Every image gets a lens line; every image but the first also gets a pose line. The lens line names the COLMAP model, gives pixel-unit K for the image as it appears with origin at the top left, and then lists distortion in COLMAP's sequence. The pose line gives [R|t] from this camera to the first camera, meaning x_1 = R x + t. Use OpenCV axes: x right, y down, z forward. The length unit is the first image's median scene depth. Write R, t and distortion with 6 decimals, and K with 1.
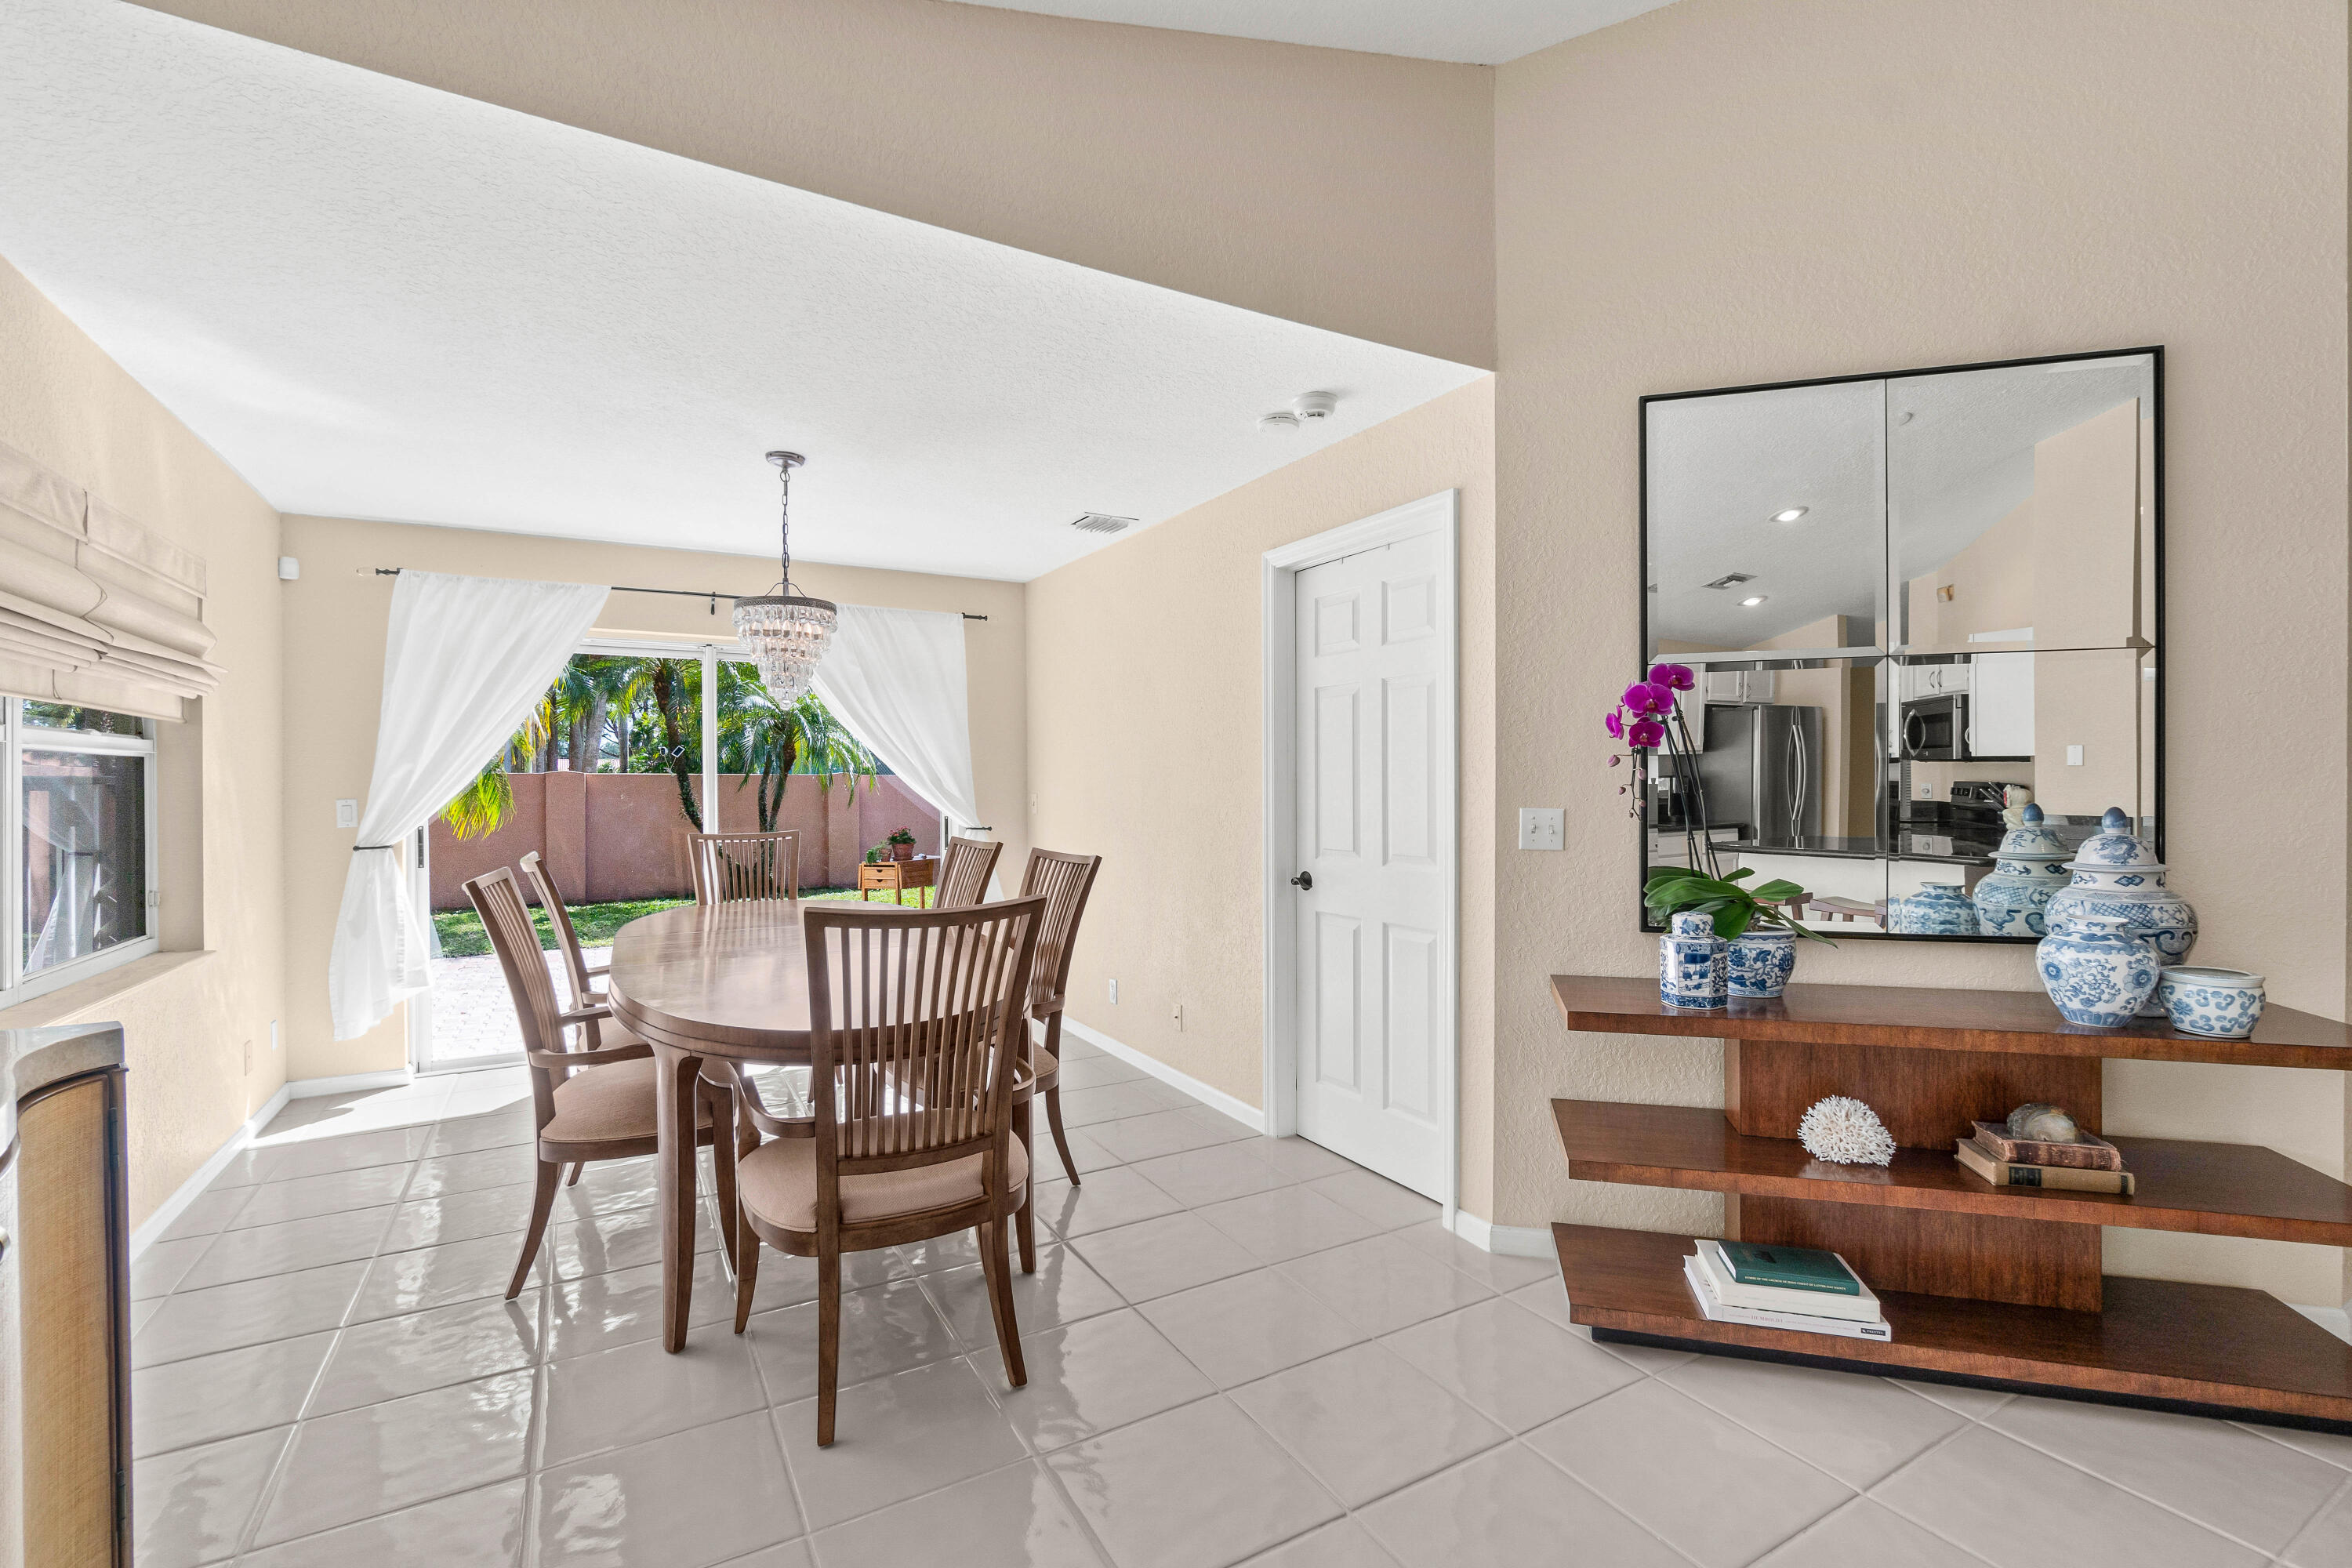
lens RADIAL K [[1047.2, 0, 1171.9], [0, 1047.2, 795.0], [0, 0, 1]] dist [-0.004307, 0.004264]
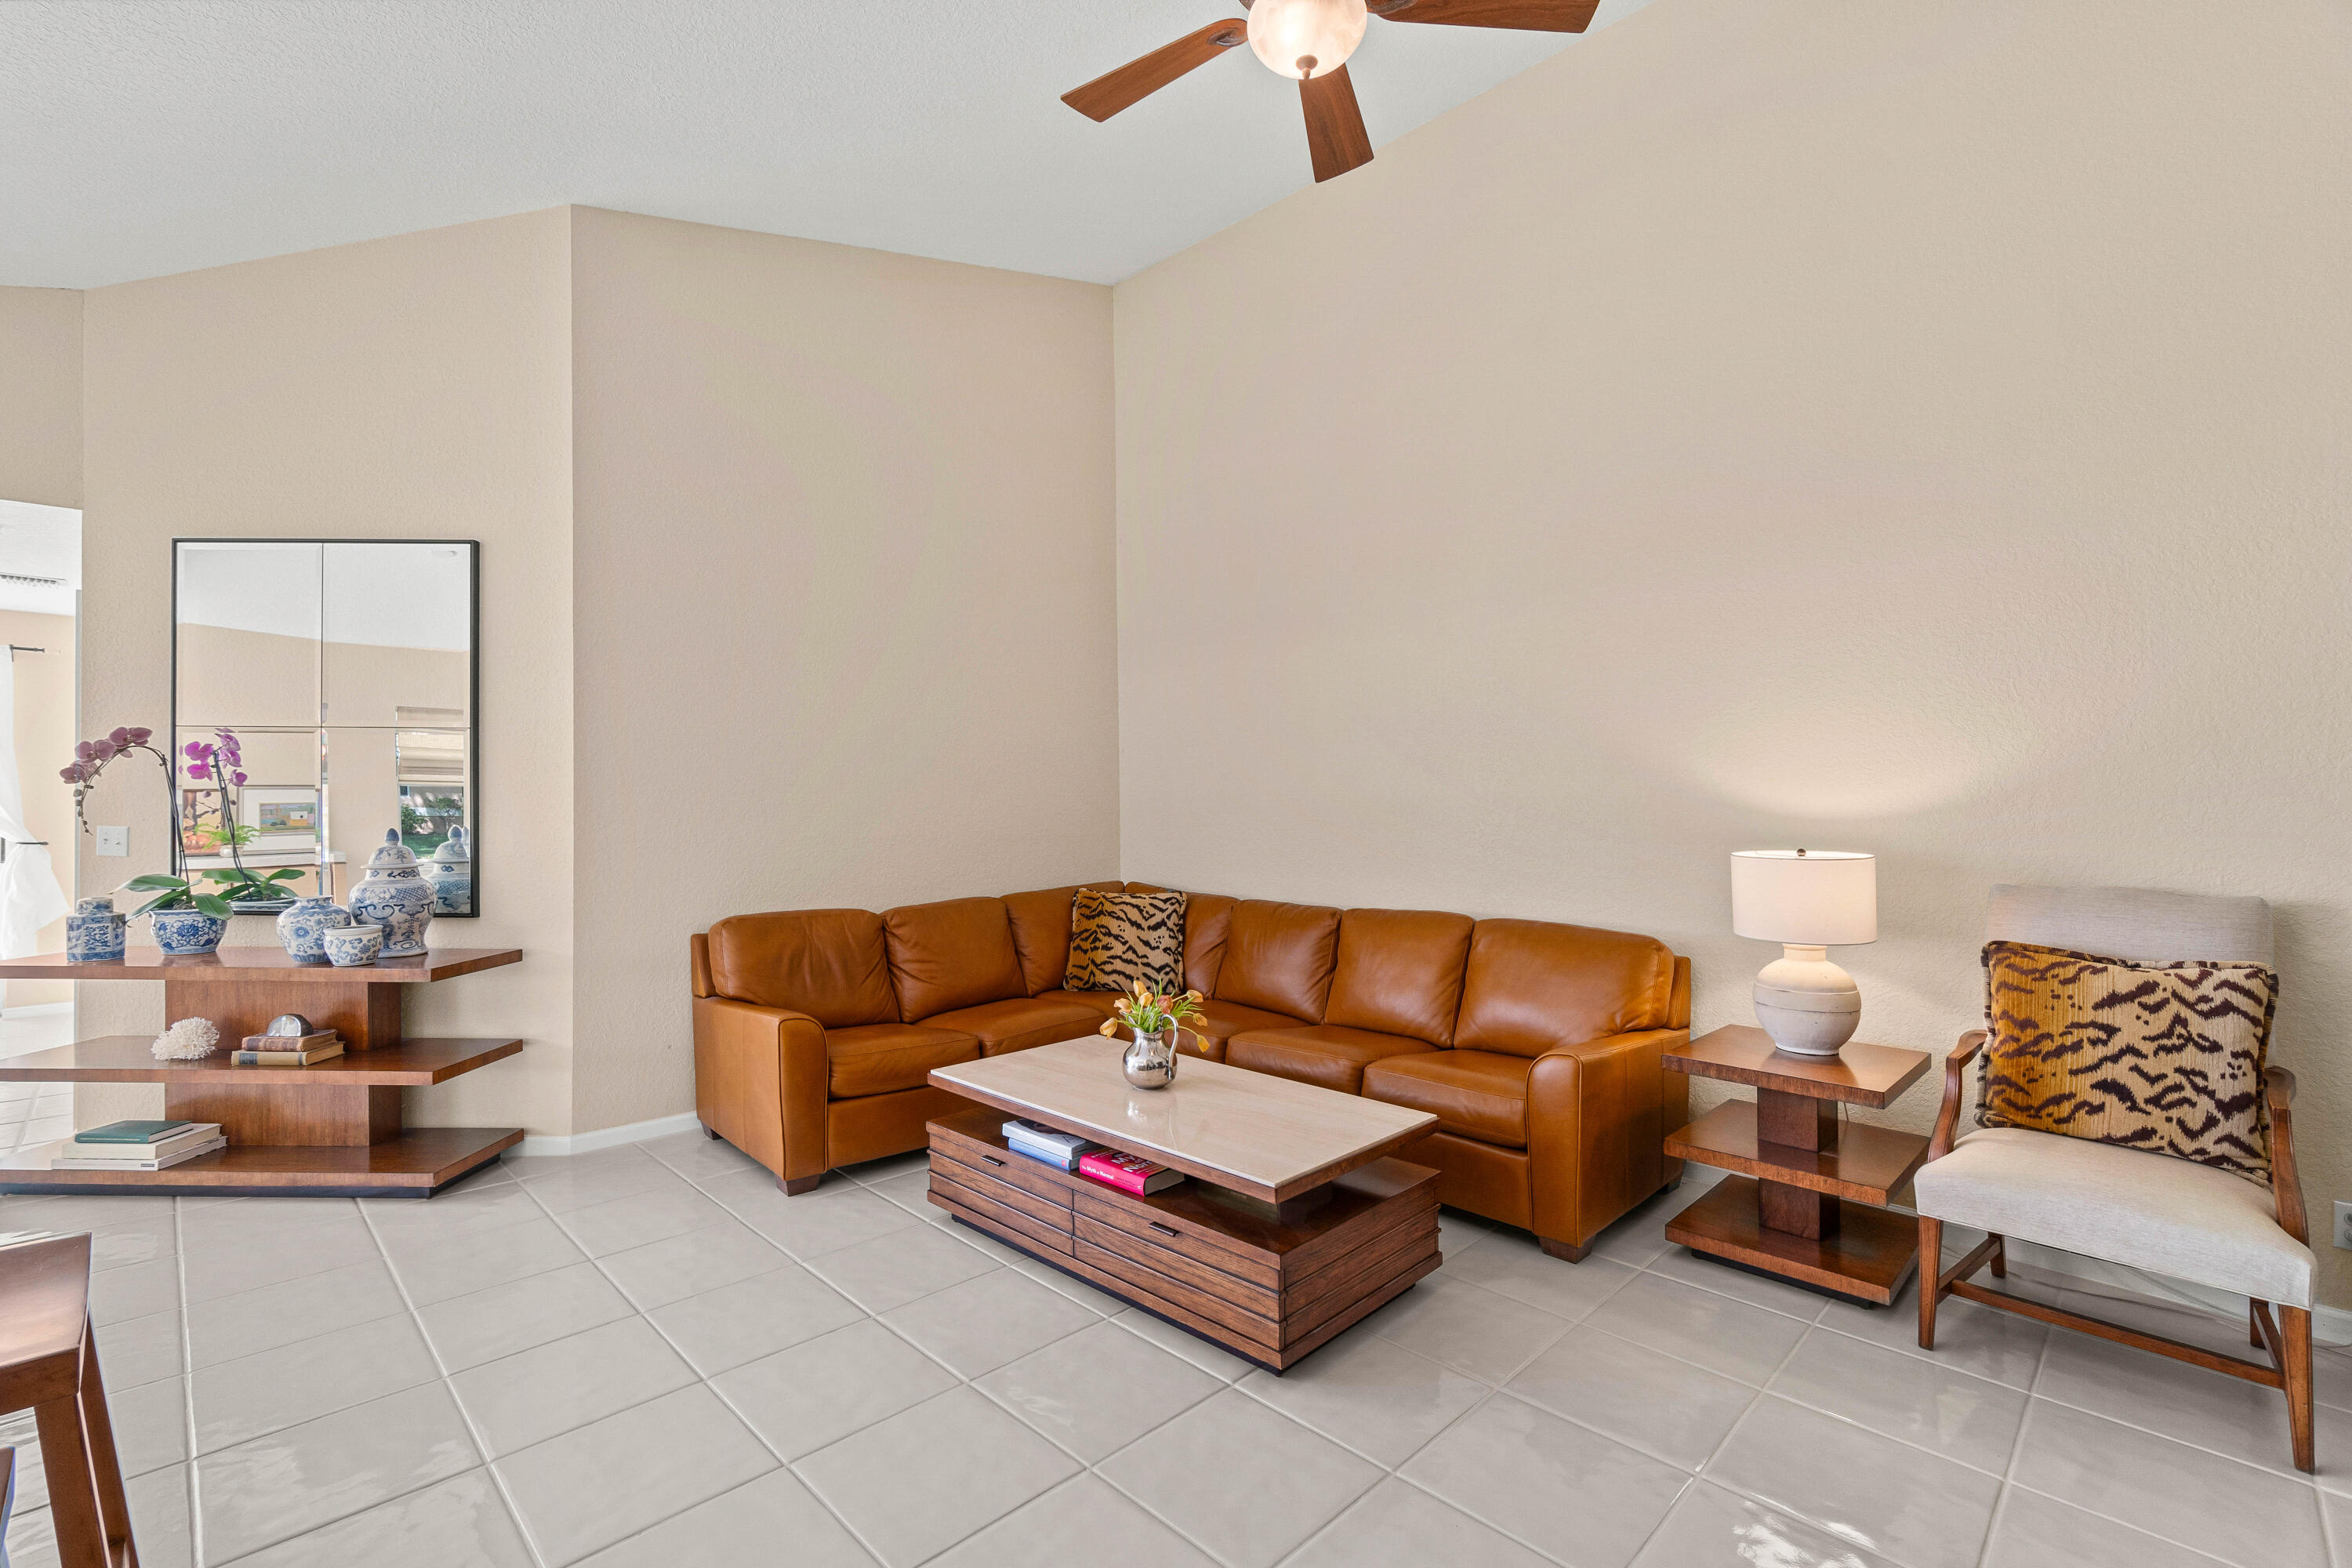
lens RADIAL K [[1047.2, 0, 1118.4], [0, 1047.2, 798.5], [0, 0, 1]] dist [-0.004307, 0.004264]
pose [[0.968887, 0.017194, 0.246906, 1.549119], [-0.015022, 0.999830, -0.010677, -0.034224], [-0.247047, 0.006635, 0.968981, -0.803948]]
